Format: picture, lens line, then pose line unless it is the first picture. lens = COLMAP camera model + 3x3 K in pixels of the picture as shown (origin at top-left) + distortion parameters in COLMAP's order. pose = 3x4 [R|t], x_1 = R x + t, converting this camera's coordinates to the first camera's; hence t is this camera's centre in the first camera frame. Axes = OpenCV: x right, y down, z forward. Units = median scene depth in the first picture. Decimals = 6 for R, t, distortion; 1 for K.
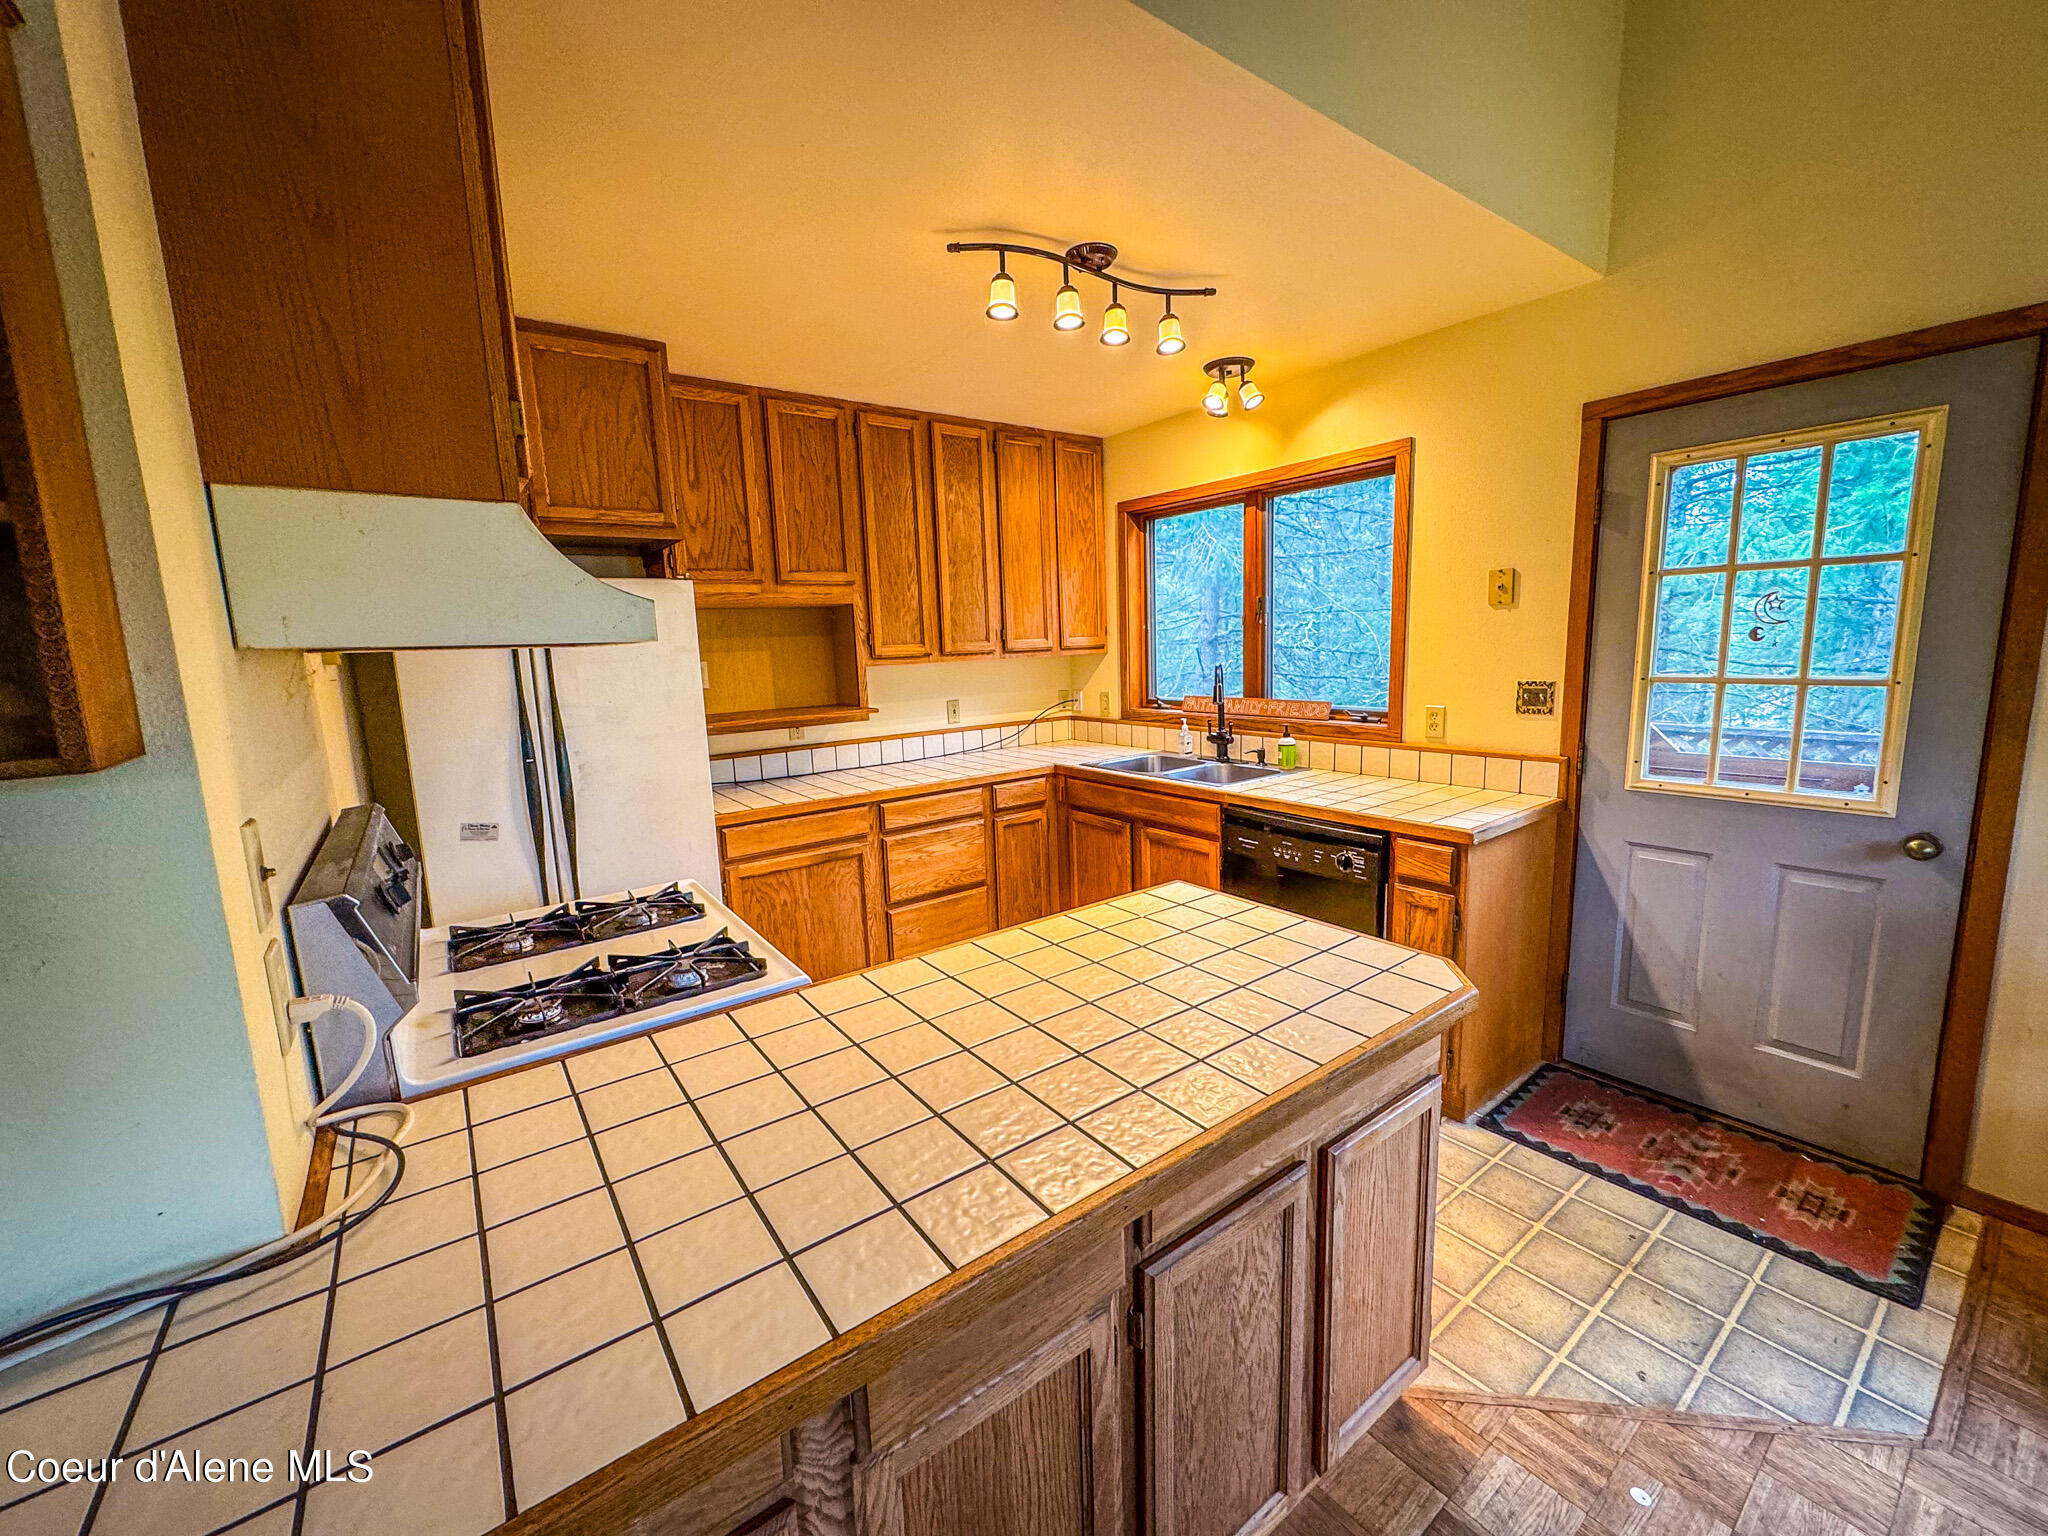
lens RADIAL K [[817.4, 0, 1024.0], [0, 817.4, 764.7], [0, 0, 1]] dist [-0.003574, 0.000900]
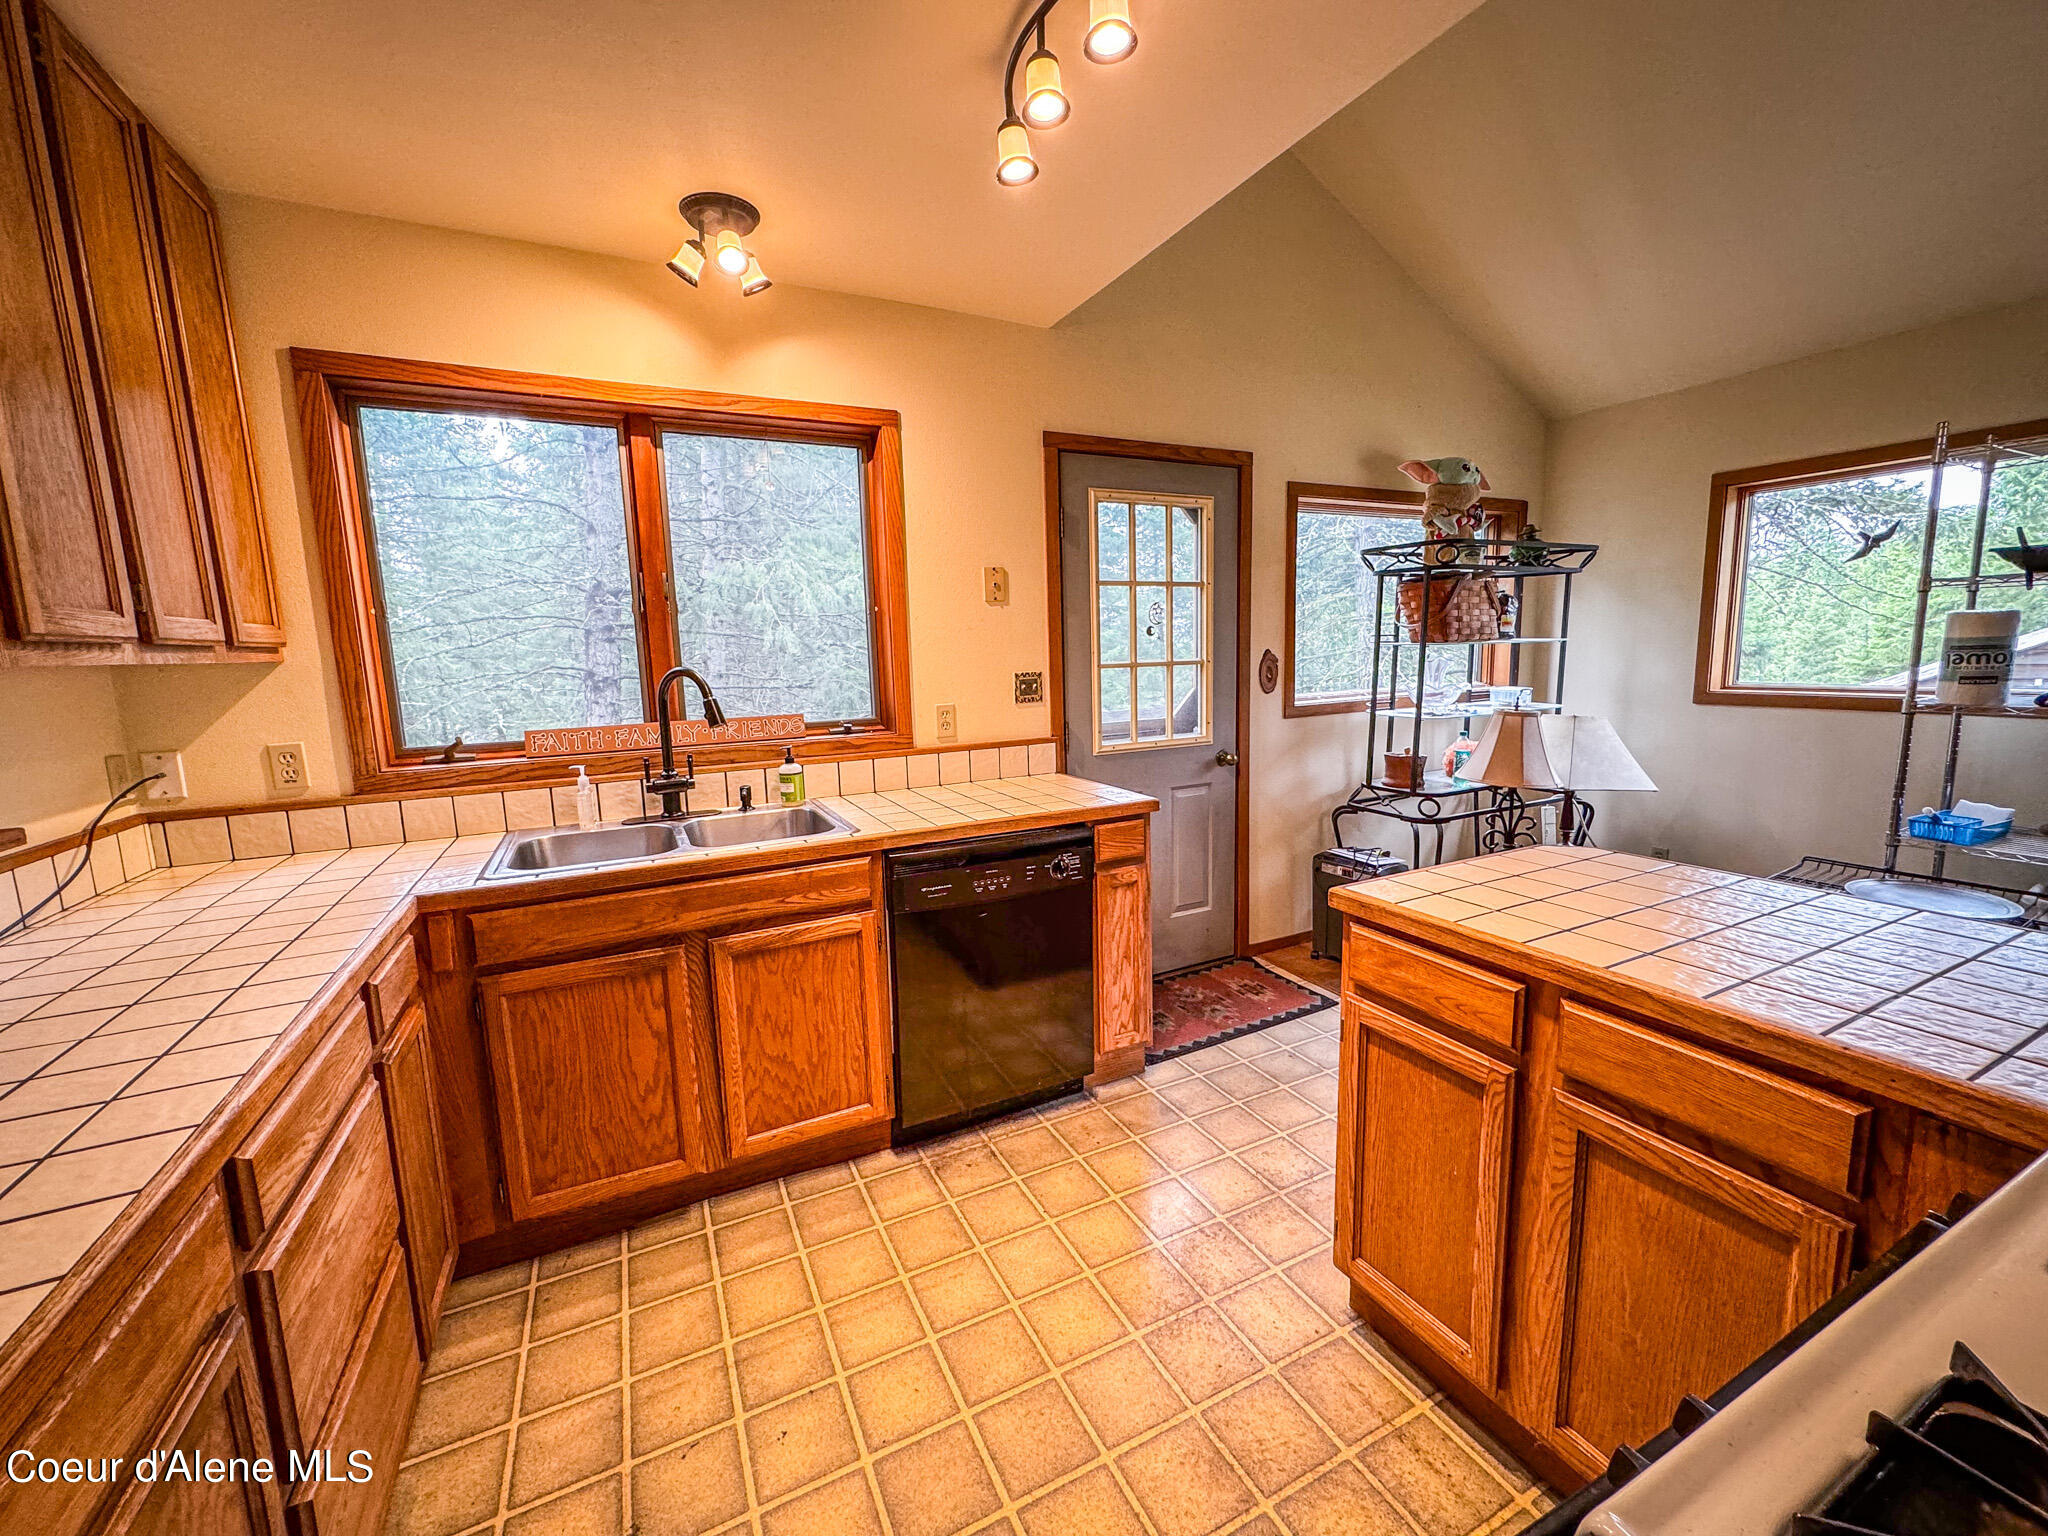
lens RADIAL K [[817.4, 0, 1025.9], [0, 817.4, 764.3], [0, 0, 1]] dist [-0.003574, 0.000900]
pose [[0.175955, -0.112112, 0.977993, -0.379329], [0.171860, 0.981734, 0.081620, -0.057809], [-0.969280, 0.153716, 0.192009, 0.660366]]
